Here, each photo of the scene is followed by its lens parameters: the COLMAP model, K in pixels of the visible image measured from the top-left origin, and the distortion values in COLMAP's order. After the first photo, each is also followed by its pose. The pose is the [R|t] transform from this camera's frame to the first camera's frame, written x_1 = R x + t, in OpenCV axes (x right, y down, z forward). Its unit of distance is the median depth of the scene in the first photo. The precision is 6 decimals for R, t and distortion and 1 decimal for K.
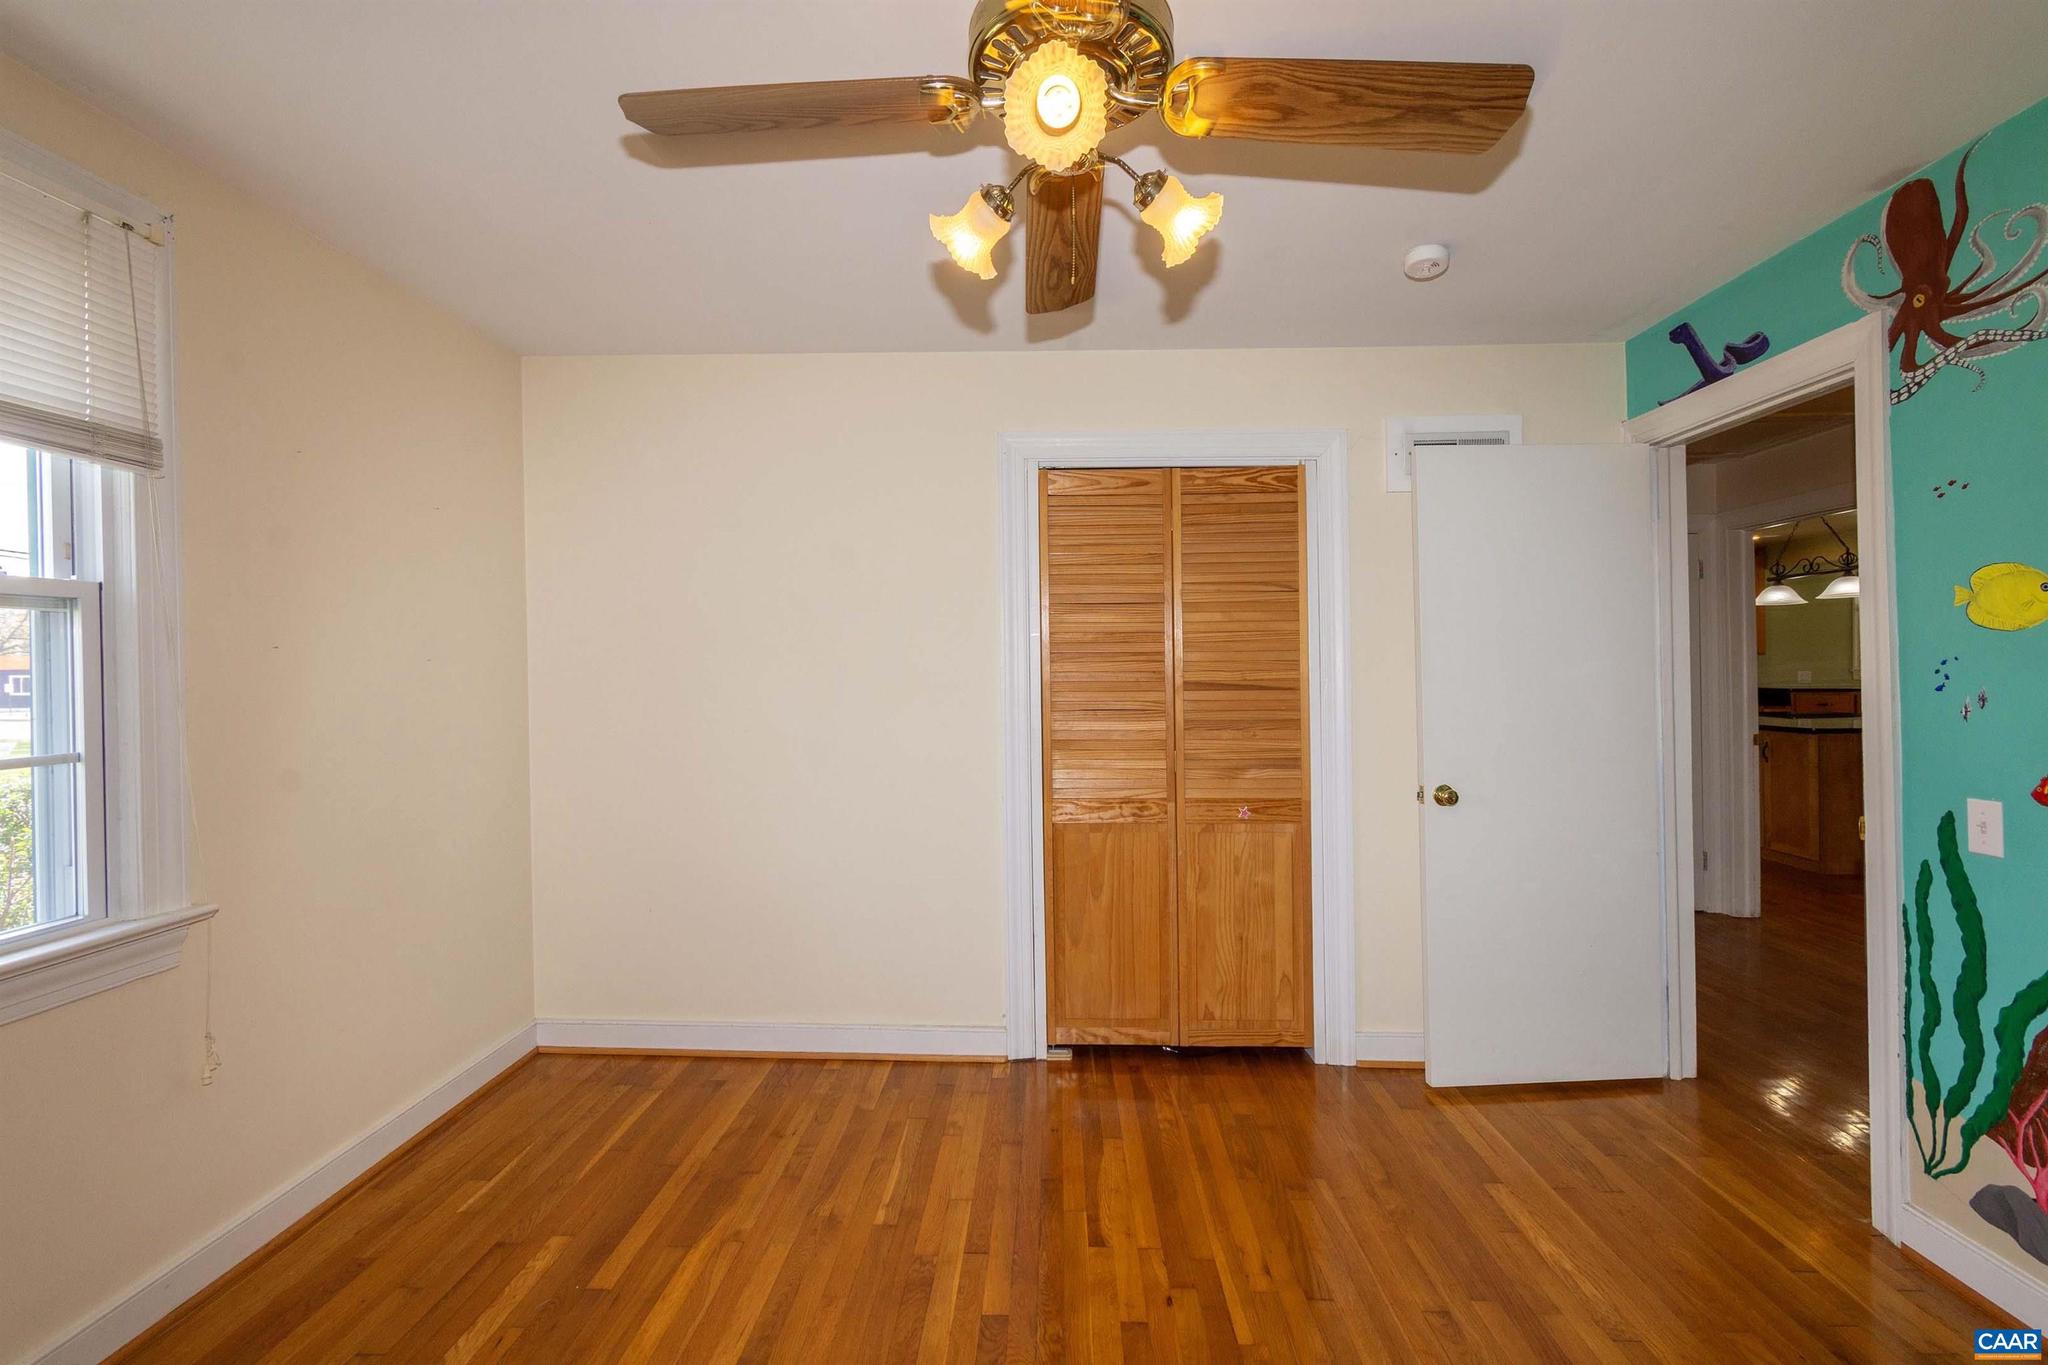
lens RADIAL K [[897.6, 0, 1035.9], [0, 897.6, 670.9], [0, 0, 1]] dist [-0.001177, -0.000800]
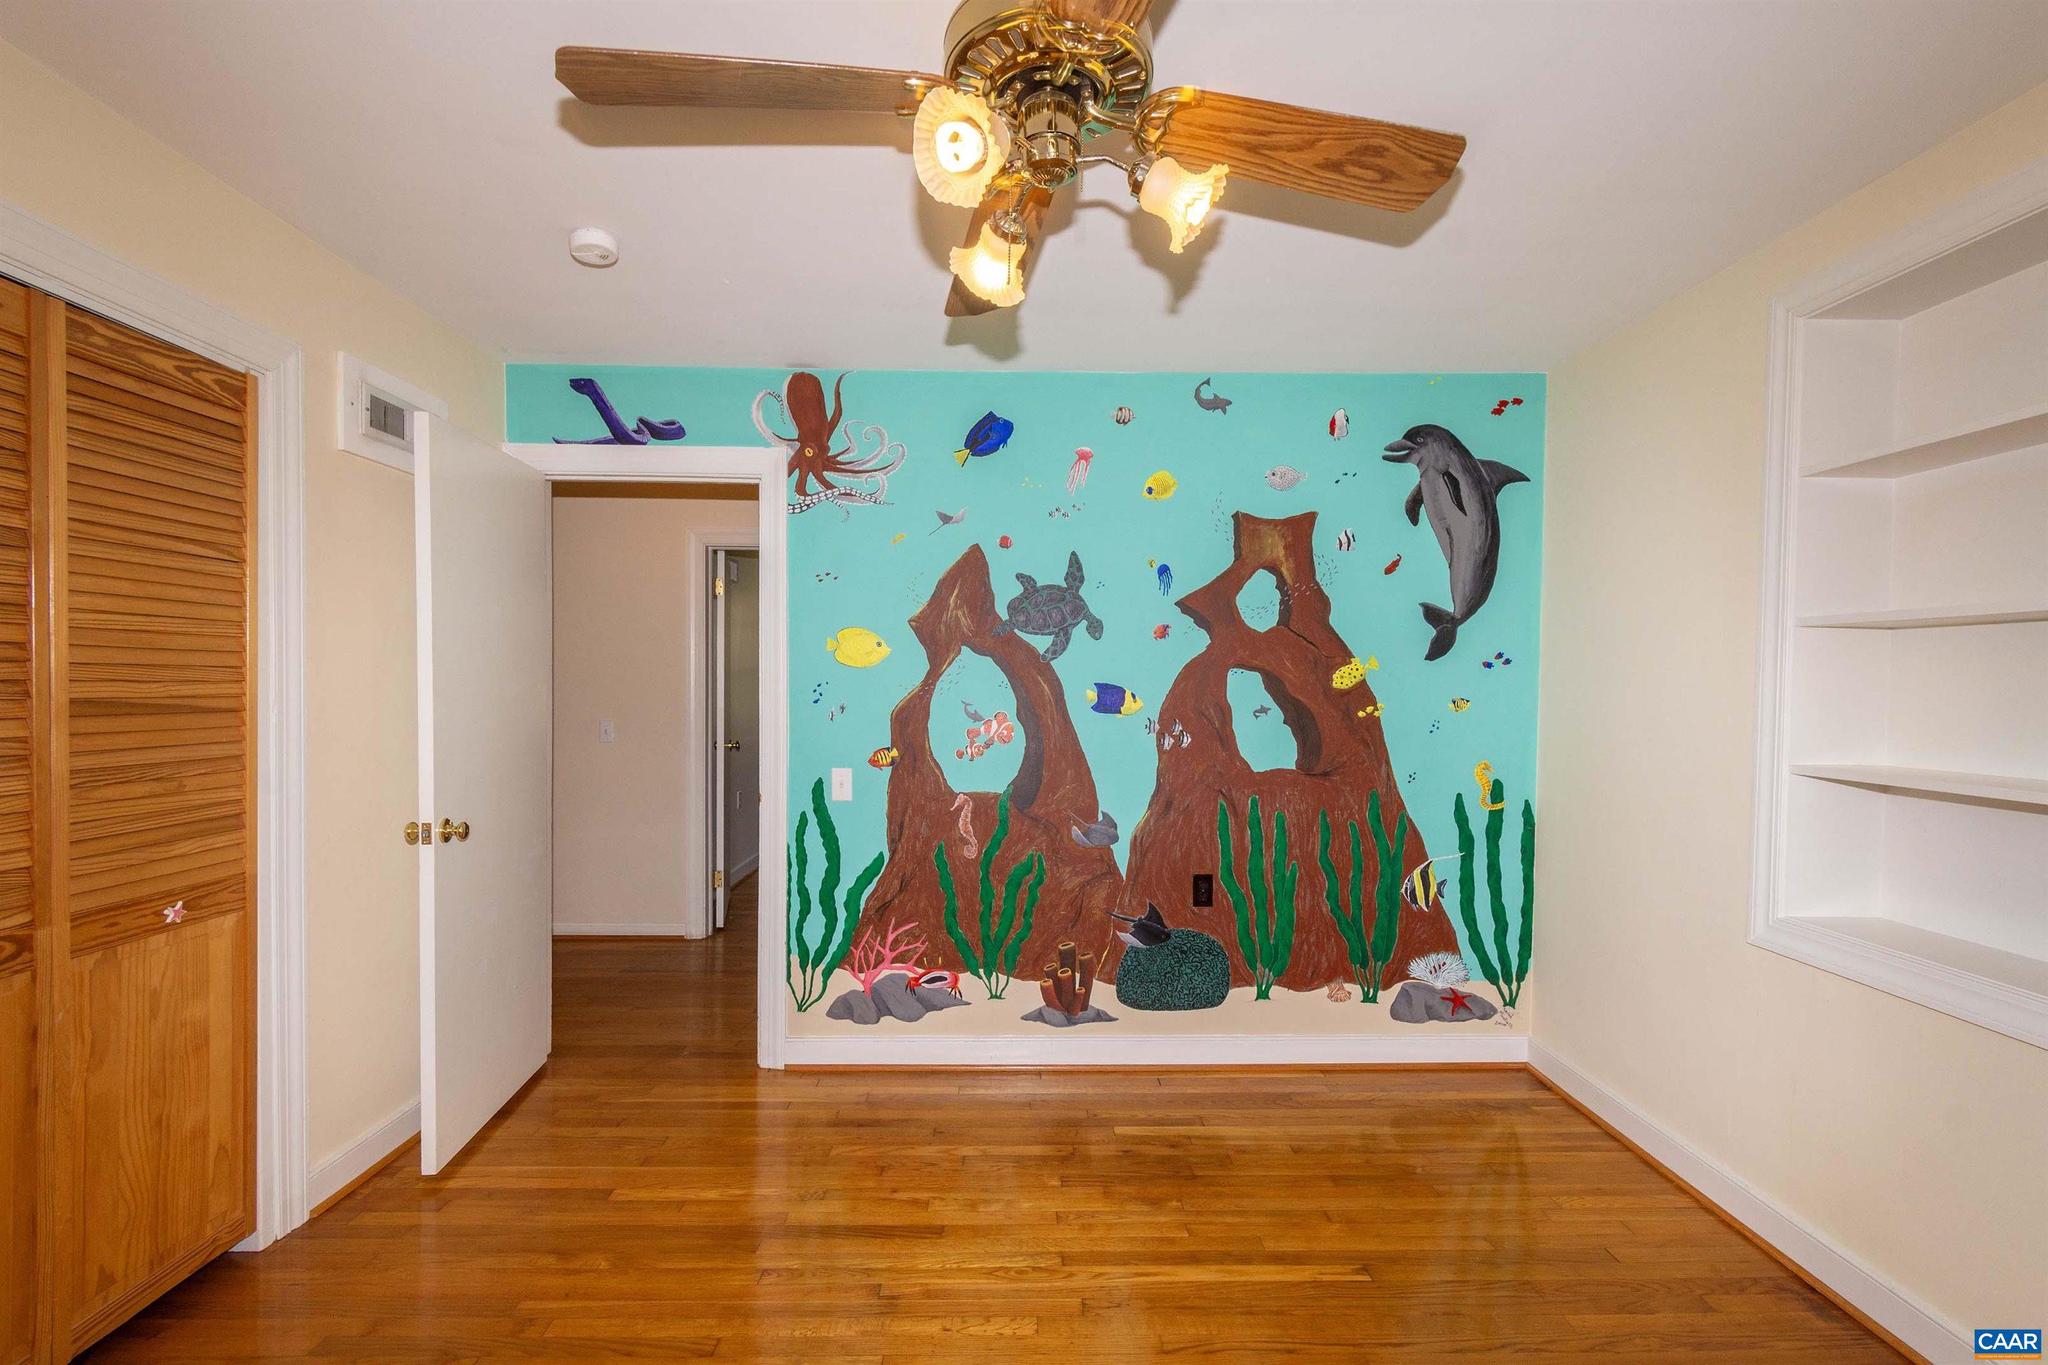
lens RADIAL K [[897.6, 0, 1042.9], [0, 897.6, 709.1], [0, 0, 1]] dist [-0.001177, -0.000800]
pose [[-0.031741, -0.015961, 0.999369, -0.571151], [-0.012004, 0.999806, 0.015587, 0.002769], [-0.999424, -0.011501, -0.031927, 0.619038]]
